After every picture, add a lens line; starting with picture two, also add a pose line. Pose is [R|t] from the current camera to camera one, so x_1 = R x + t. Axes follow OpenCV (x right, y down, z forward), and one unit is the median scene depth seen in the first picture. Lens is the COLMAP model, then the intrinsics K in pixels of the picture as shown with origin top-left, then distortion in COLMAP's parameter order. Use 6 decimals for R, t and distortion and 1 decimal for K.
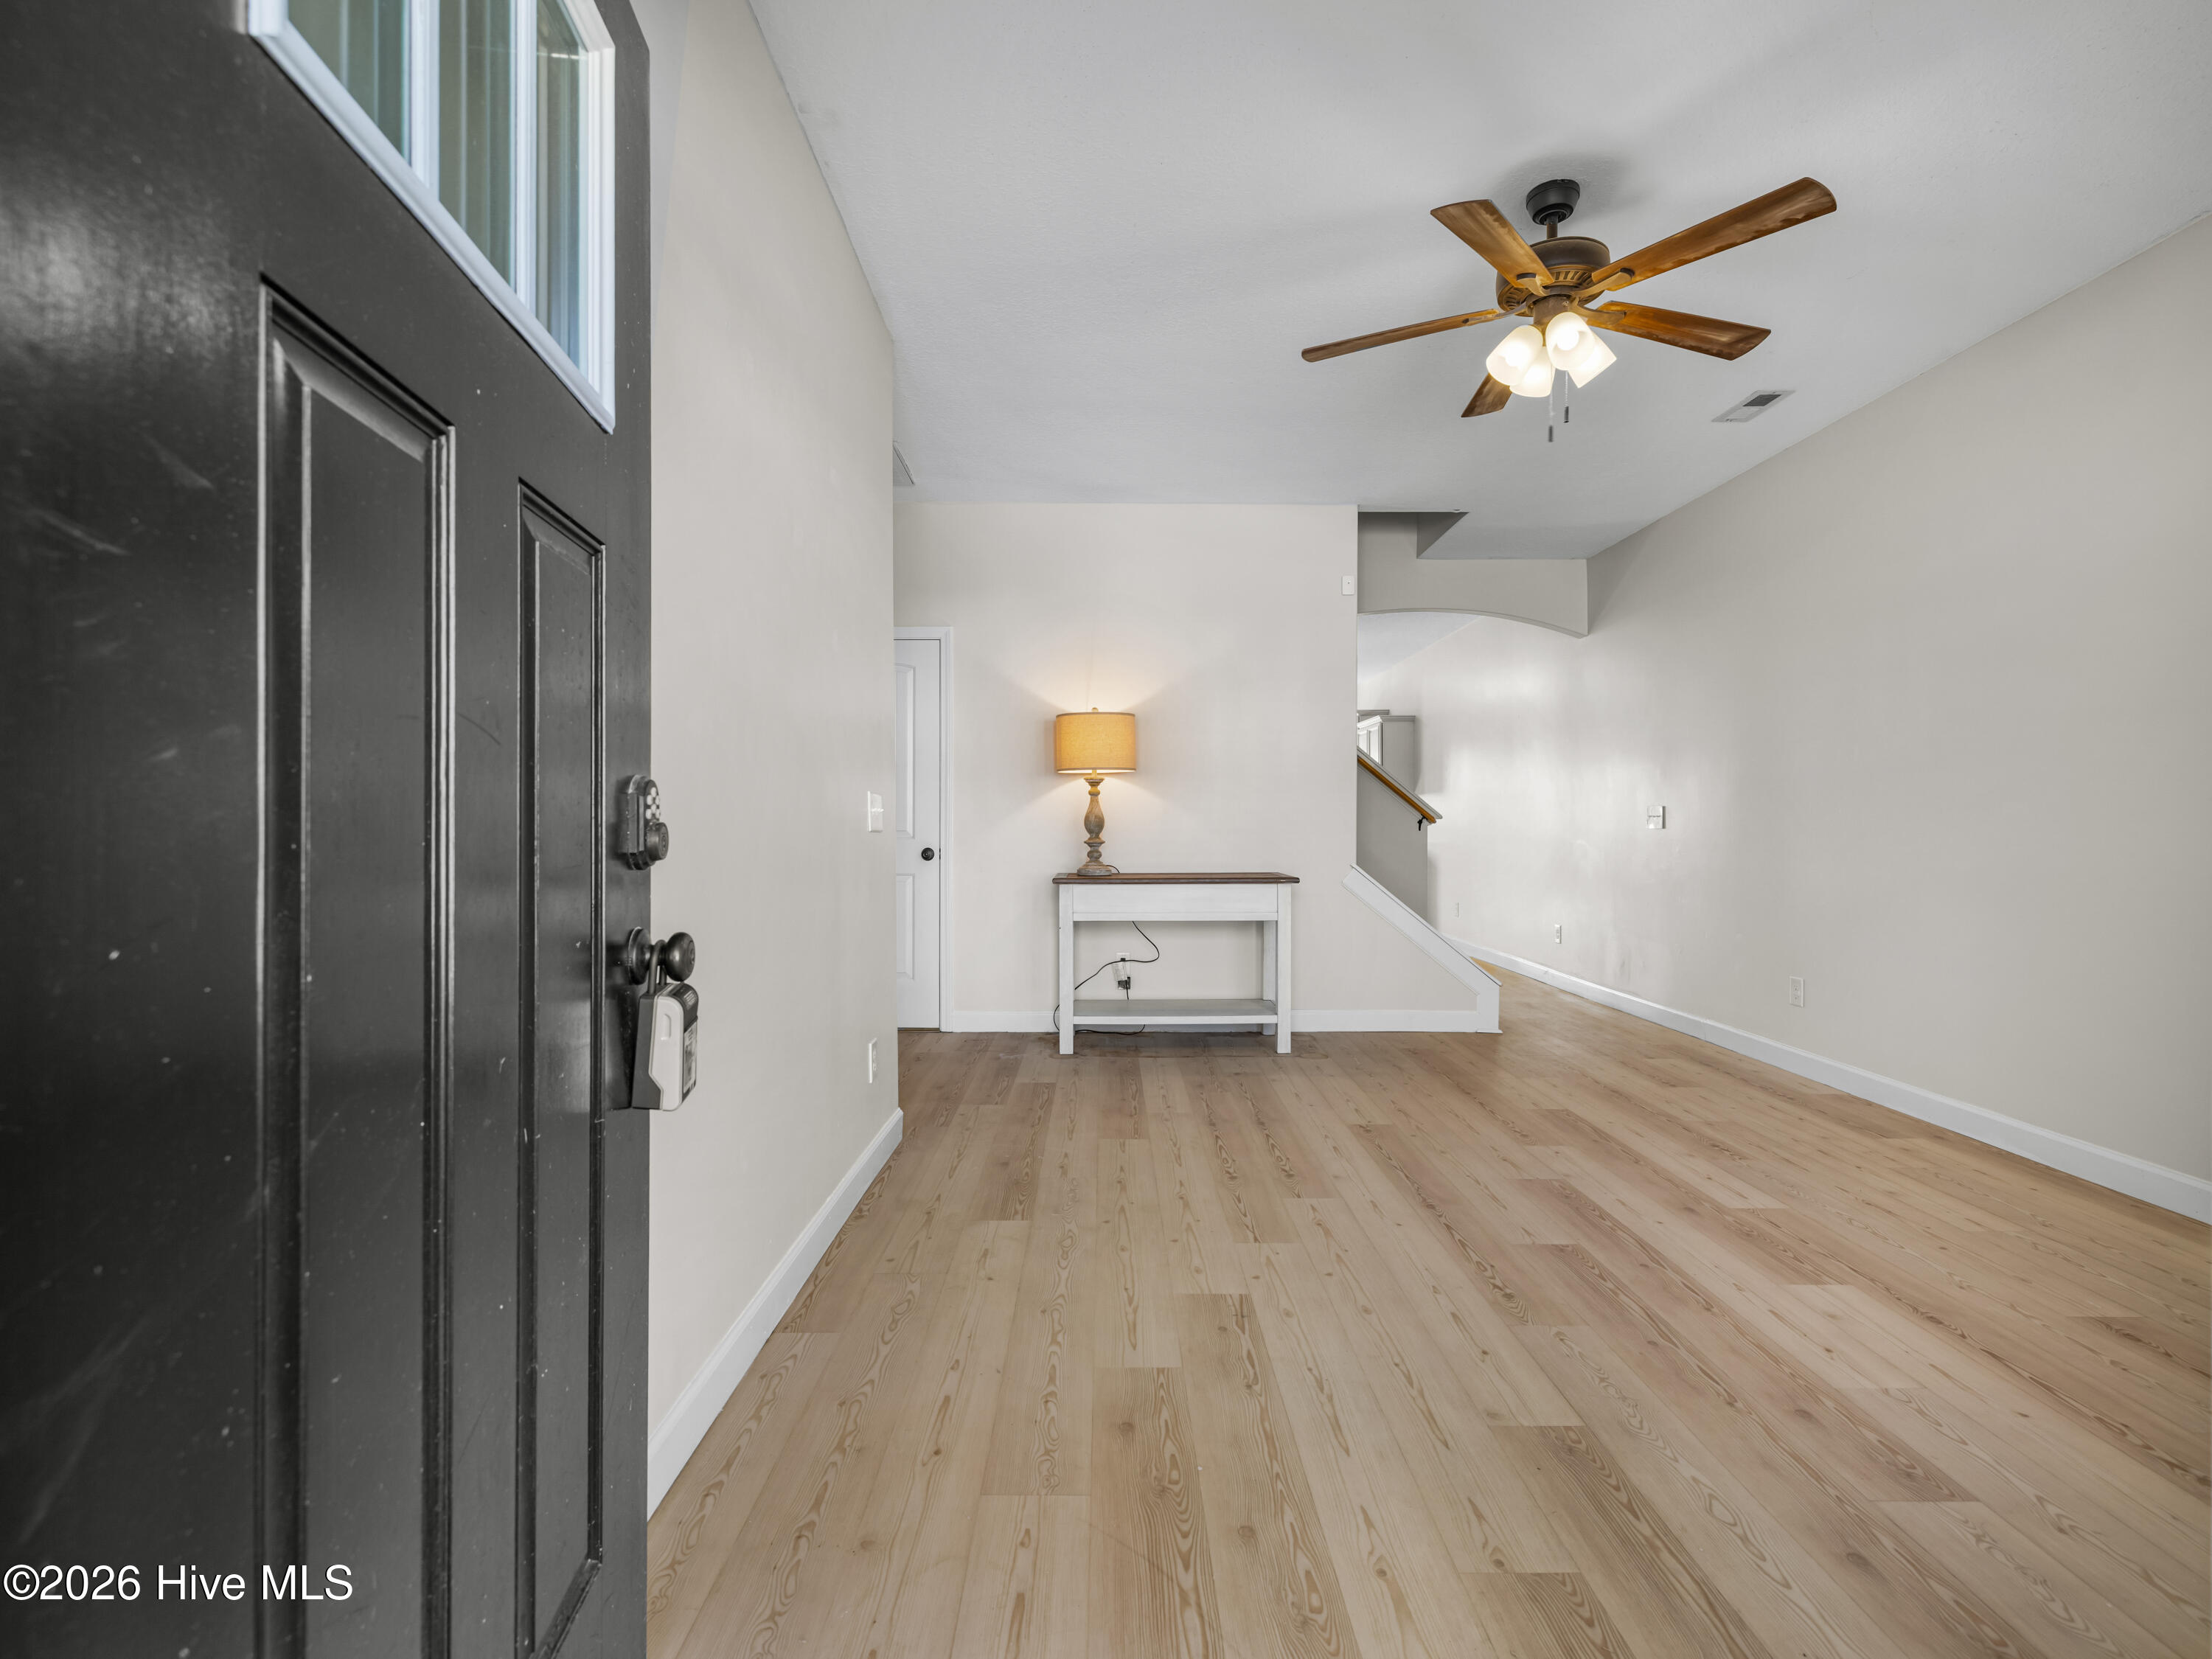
lens RADIAL K [[1050.8, 0, 1110.7], [0, 1050.8, 827.4], [0, 0, 1]] dist [0.001262, 0.000717]
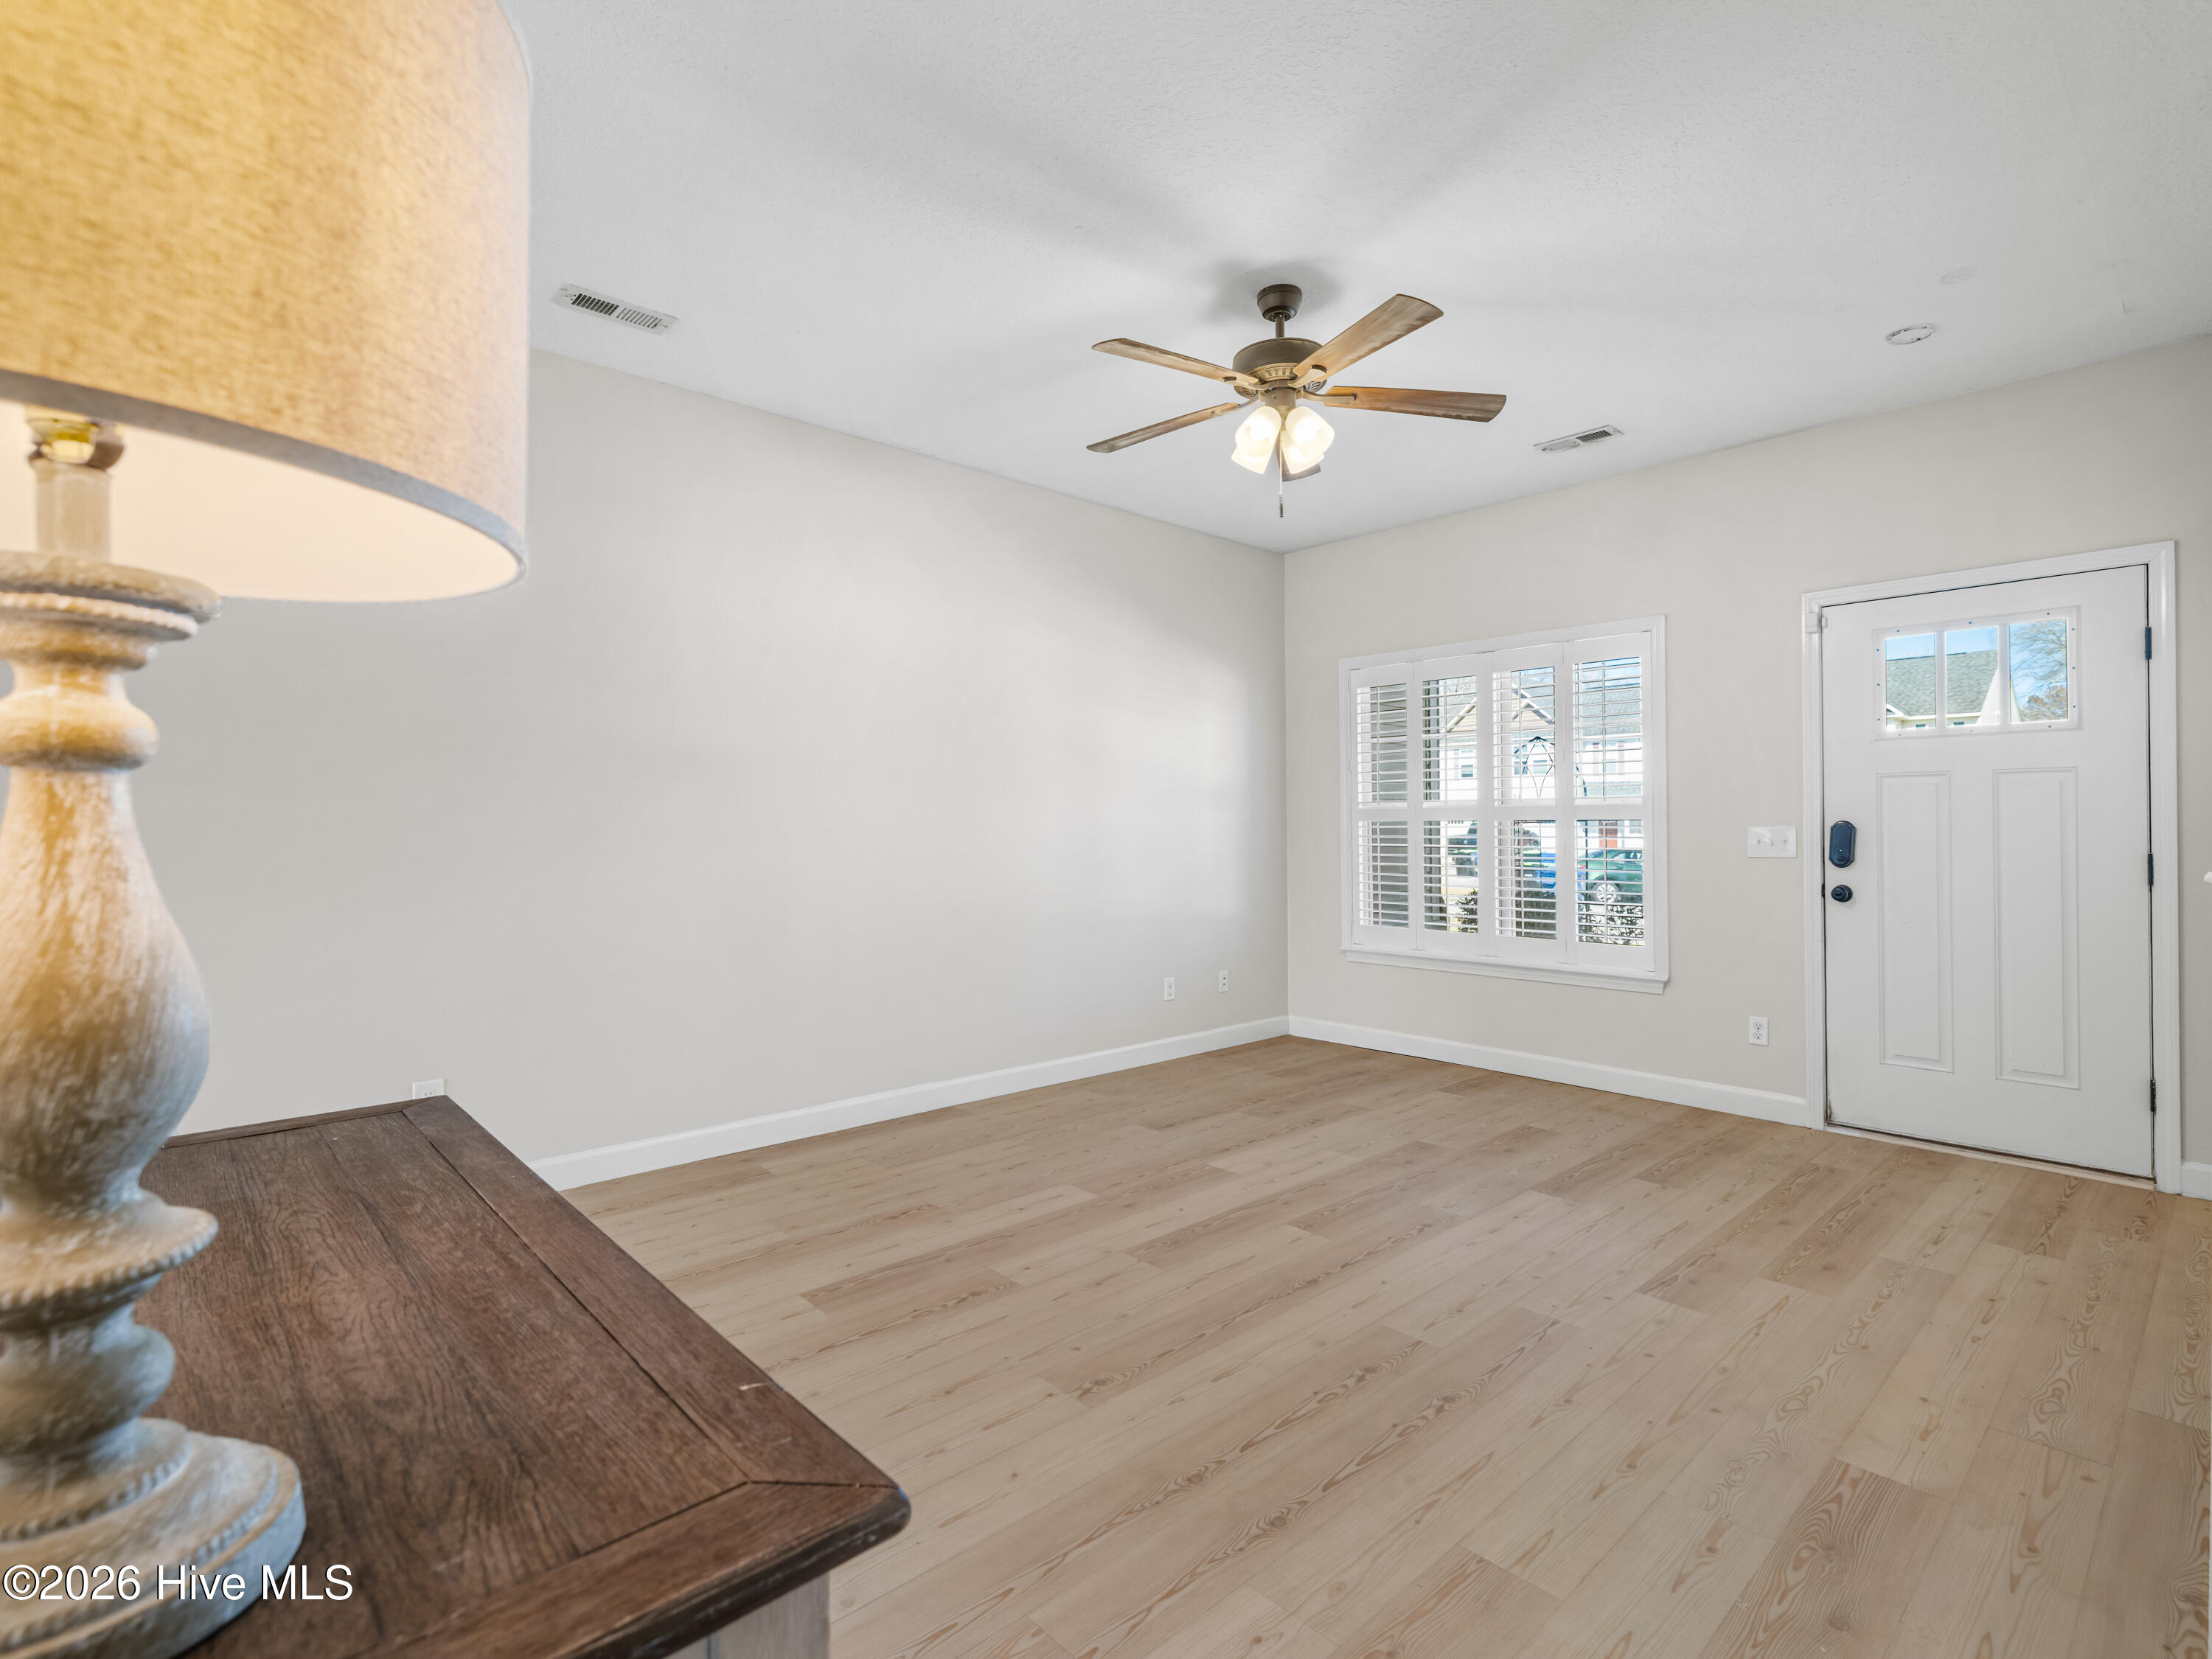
lens RADIAL K [[1056.0, 0, 1097.3], [0, 1056.0, 824.8], [0, 0, 1]] dist [-0.000494, 0.000339]
pose [[-0.665494, -0.000670, 0.746403, -0.261675], [0.003526, 0.999986, 0.004042, -0.045134], [-0.746395, 0.005321, -0.665482, 1.755540]]
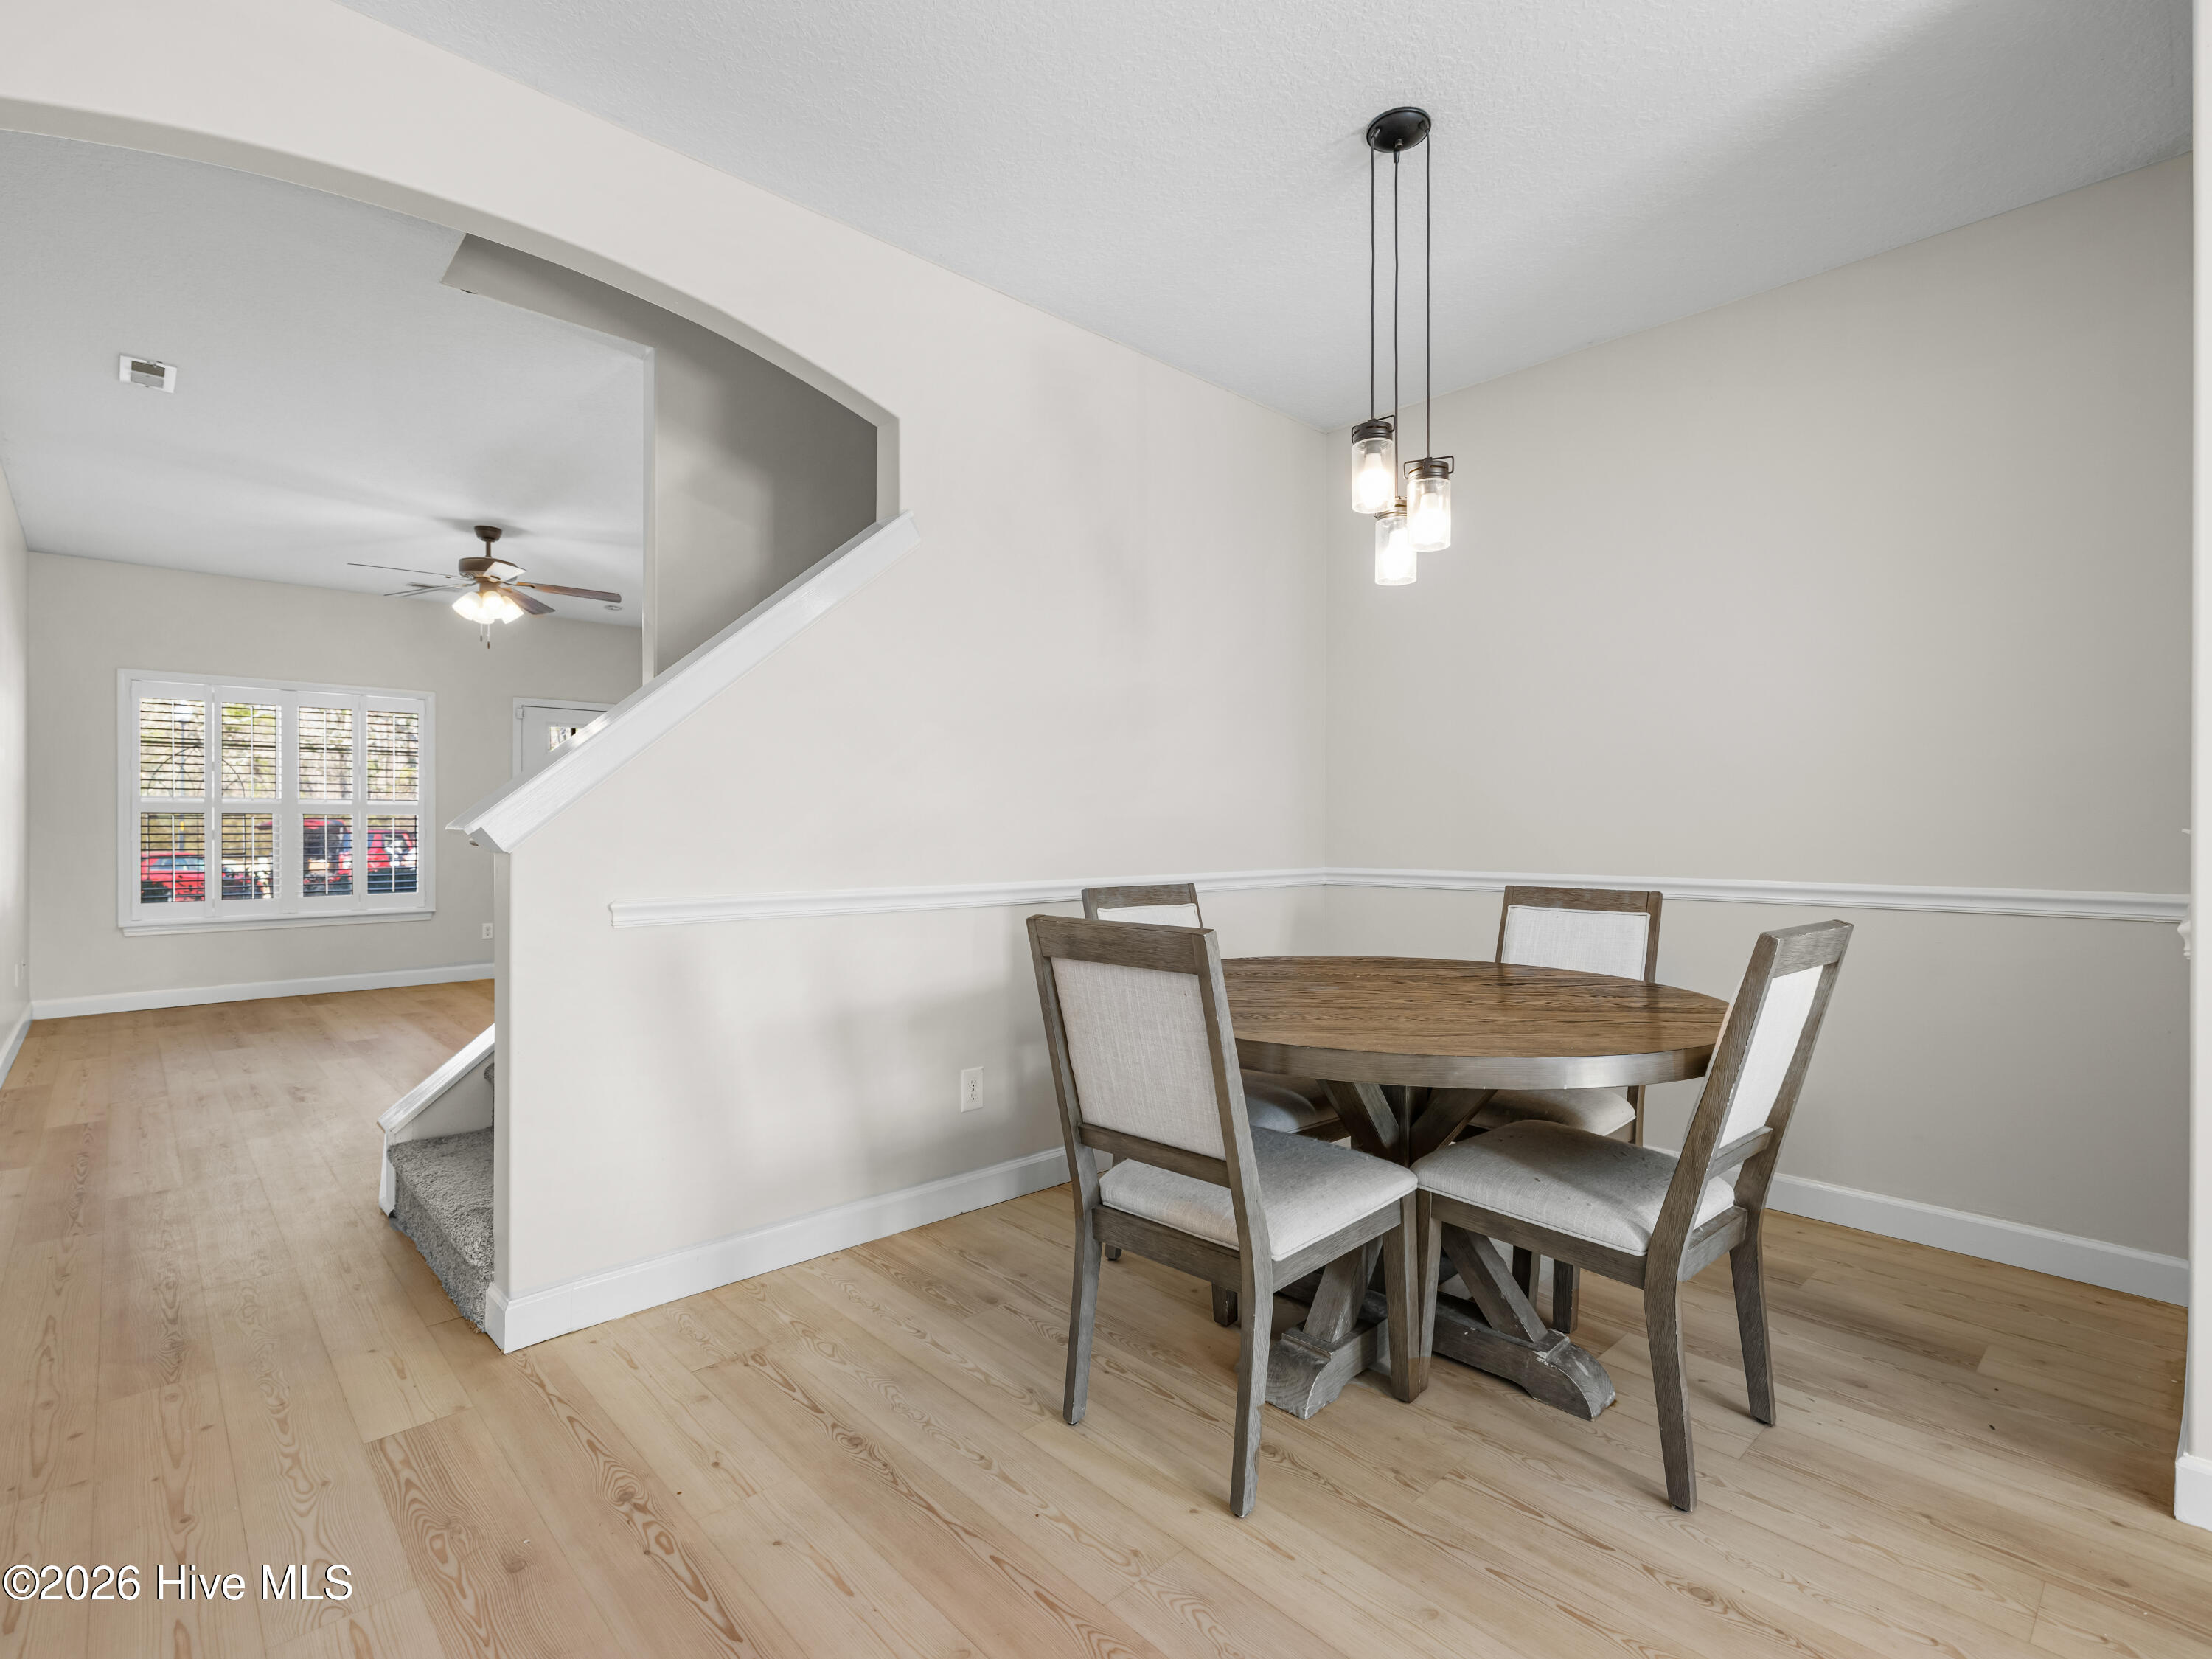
lens RADIAL K [[1046.8, 0, 1106.6], [0, 1046.8, 829.3], [0, 0, 1]] dist [-0.000530, -0.000619]
pose [[-0.731636, -0.001709, -0.681693, 0.858157], [-0.007607, 0.999955, 0.005657, -0.035514], [0.681653, 0.009325, -0.731616, 3.071749]]
